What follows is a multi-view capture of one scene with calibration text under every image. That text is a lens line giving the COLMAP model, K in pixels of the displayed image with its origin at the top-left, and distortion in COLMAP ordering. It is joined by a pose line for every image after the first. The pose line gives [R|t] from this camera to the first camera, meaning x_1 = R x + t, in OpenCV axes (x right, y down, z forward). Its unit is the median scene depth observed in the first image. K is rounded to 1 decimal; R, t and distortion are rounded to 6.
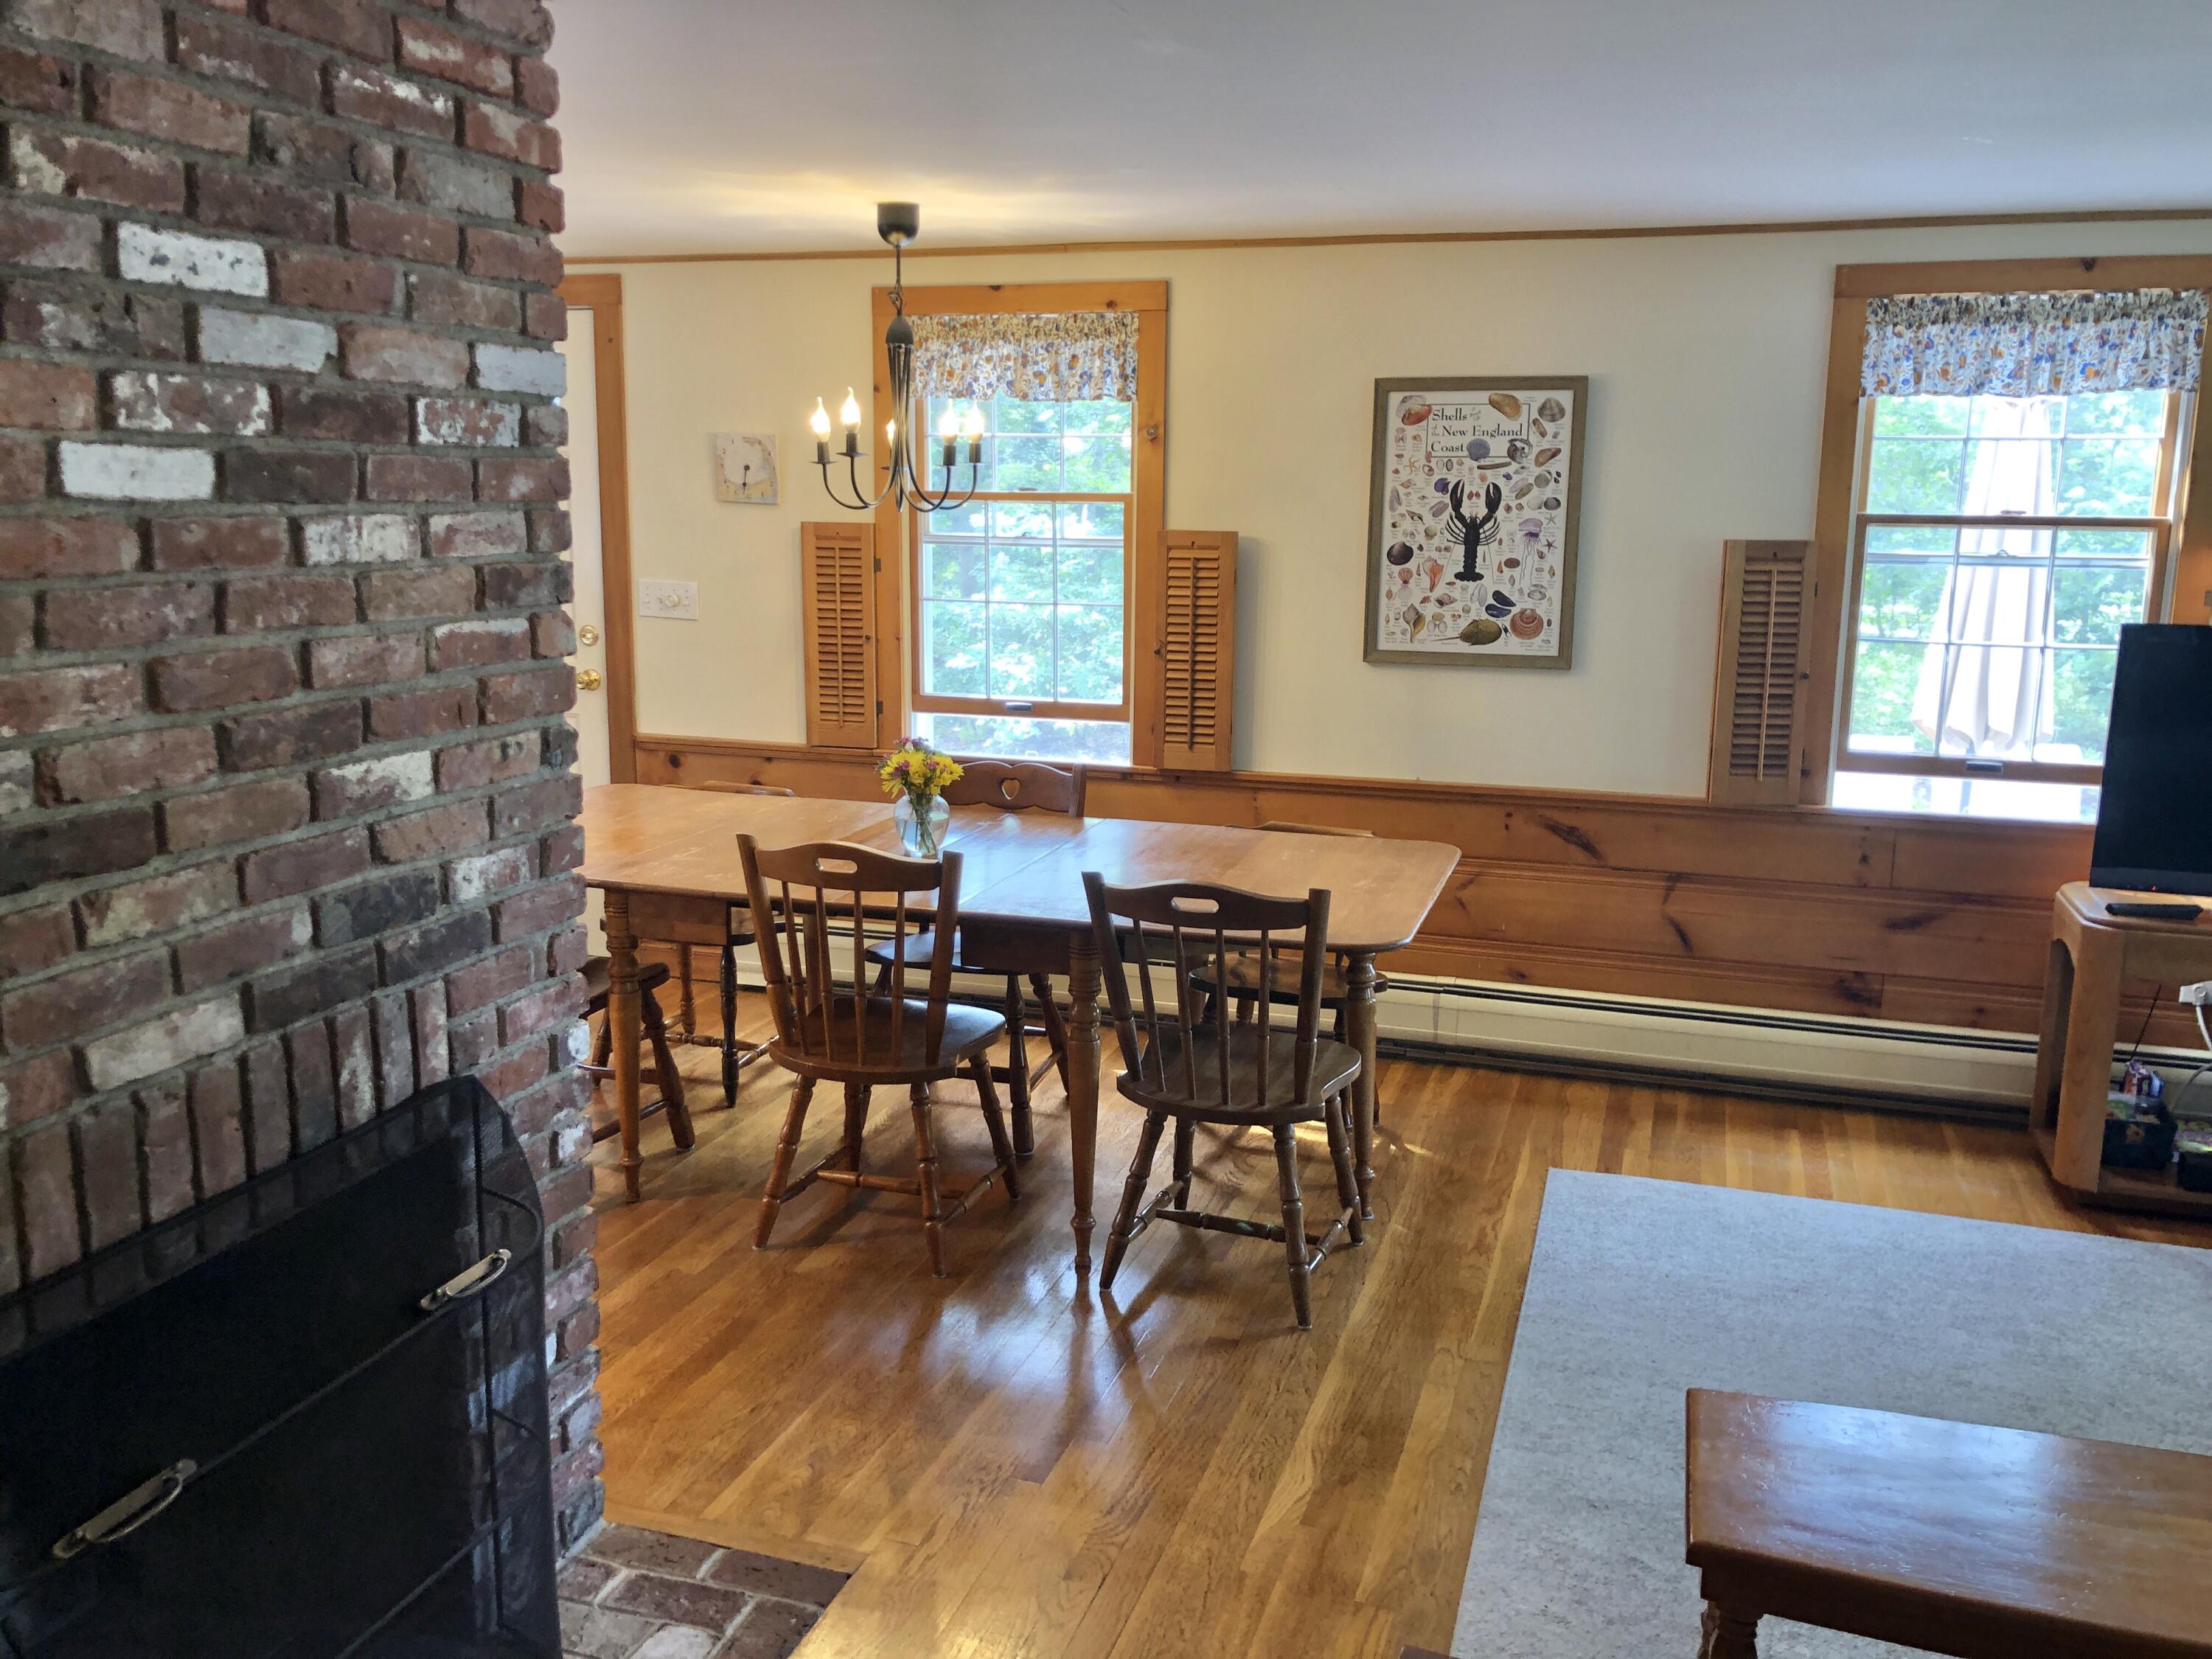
lens RADIAL K [[1822.4, 0, 1074.2], [0, 1822.4, 804.9], [0, 0, 1]] dist [0.005254, 0.011911]
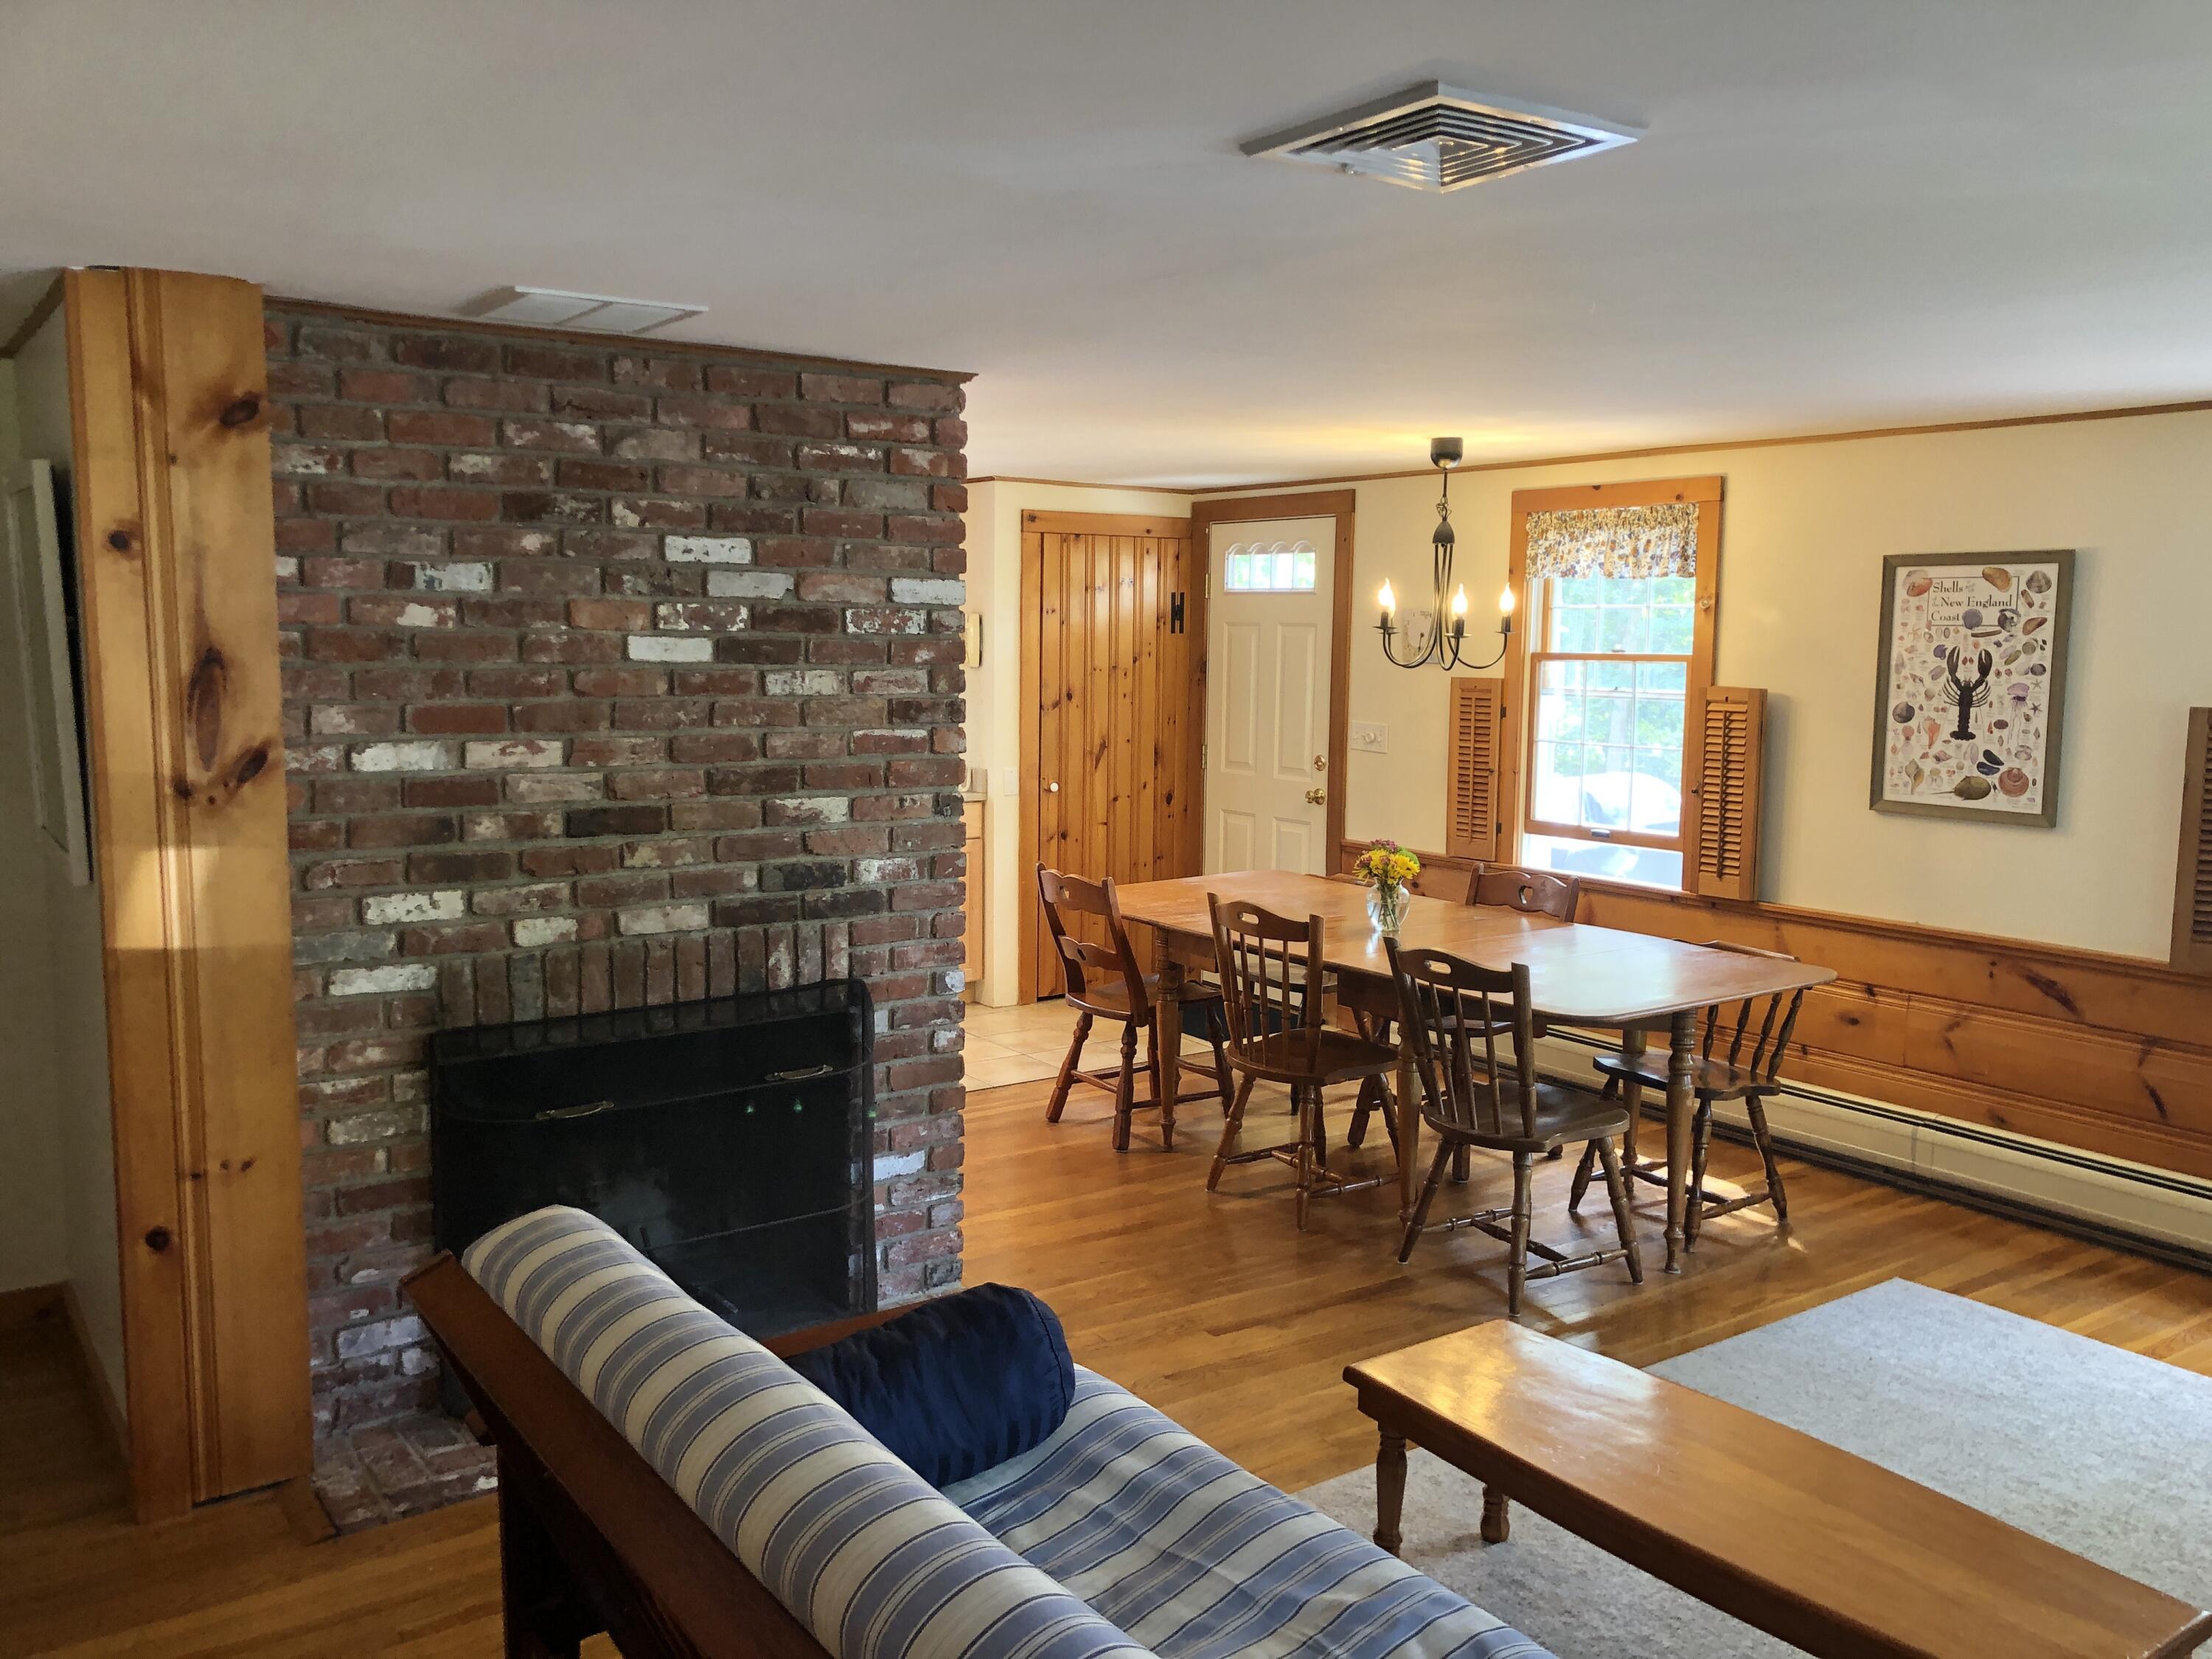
lens RADIAL K [[1801.4, 0, 1106.0], [0, 1801.4, 829.5], [0, 0, 1]] dist [0.127329, -0.253257]
pose [[0.807308, 0.064995, -0.586541, 0.498579], [-0.104274, 0.993988, -0.033377, 0.019510], [0.580845, 0.088107, 0.809232, -0.173910]]
